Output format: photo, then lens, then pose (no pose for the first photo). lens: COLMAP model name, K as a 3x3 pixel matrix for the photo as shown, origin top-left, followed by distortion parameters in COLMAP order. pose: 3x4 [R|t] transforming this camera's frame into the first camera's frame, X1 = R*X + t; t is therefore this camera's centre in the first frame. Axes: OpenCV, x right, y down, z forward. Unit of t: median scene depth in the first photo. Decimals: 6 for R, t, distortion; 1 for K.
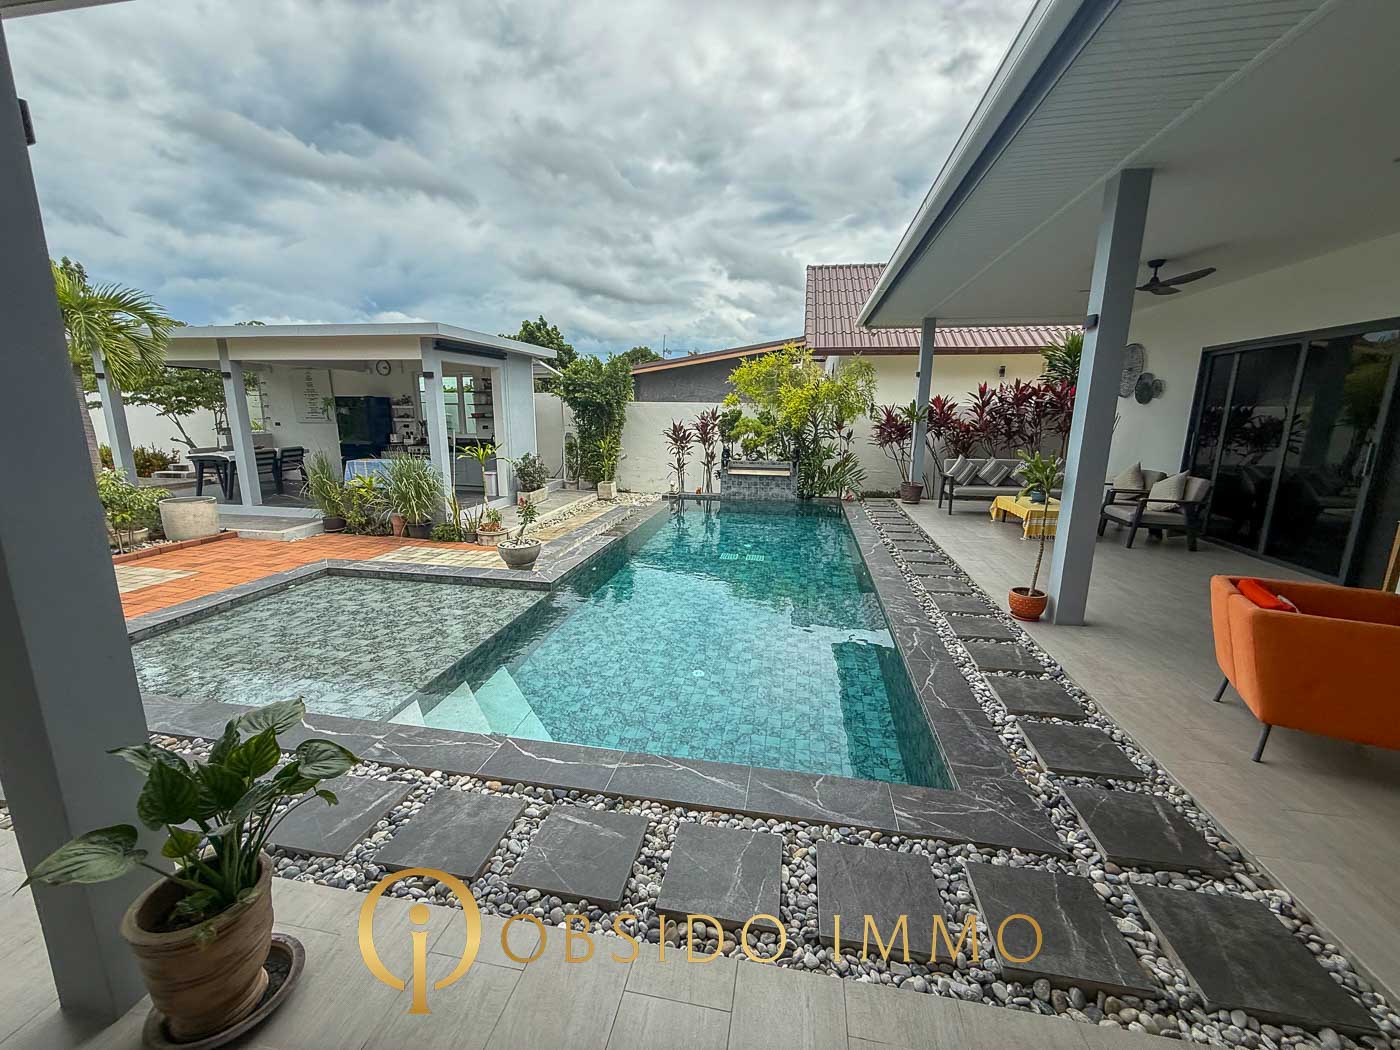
lens RADIAL K [[557.3, 0, 694.9], [0, 557.3, 524.8], [0, 0, 1]] dist [0.000066, 0.000588]
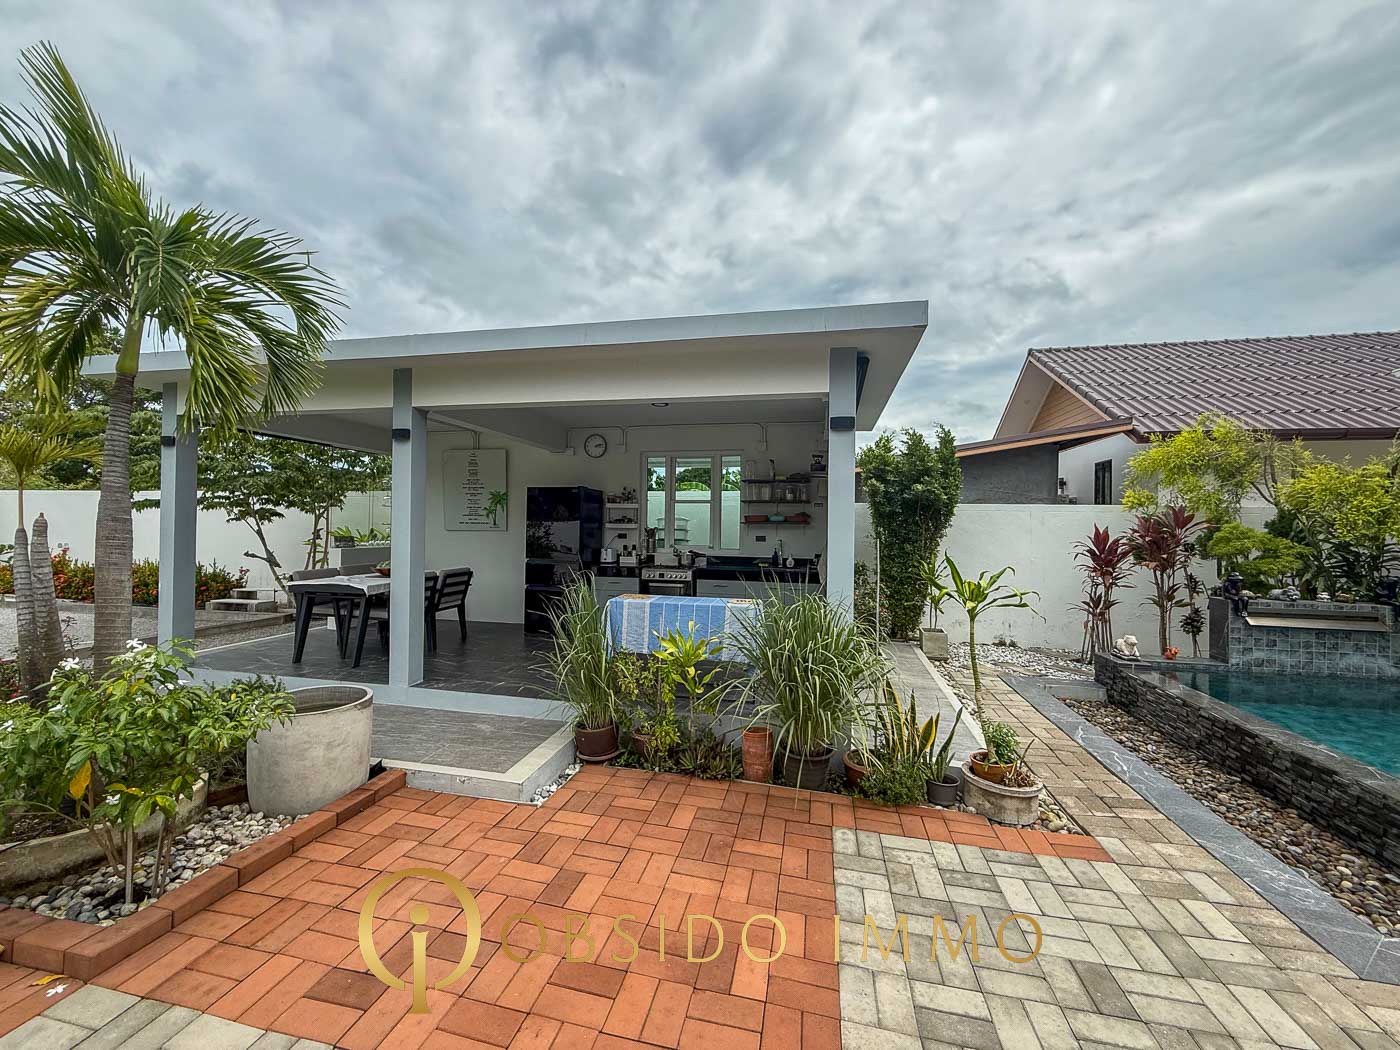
lens RADIAL K [[557.3, 0, 697.0], [0, 557.3, 522.8], [0, 0, 1]] dist [0.000066, 0.000588]
pose [[0.999387, 0.005539, -0.034568, -0.444123], [-0.012728, 0.977322, -0.211375, -0.065488], [0.032613, 0.211685, 0.976794, 0.420394]]
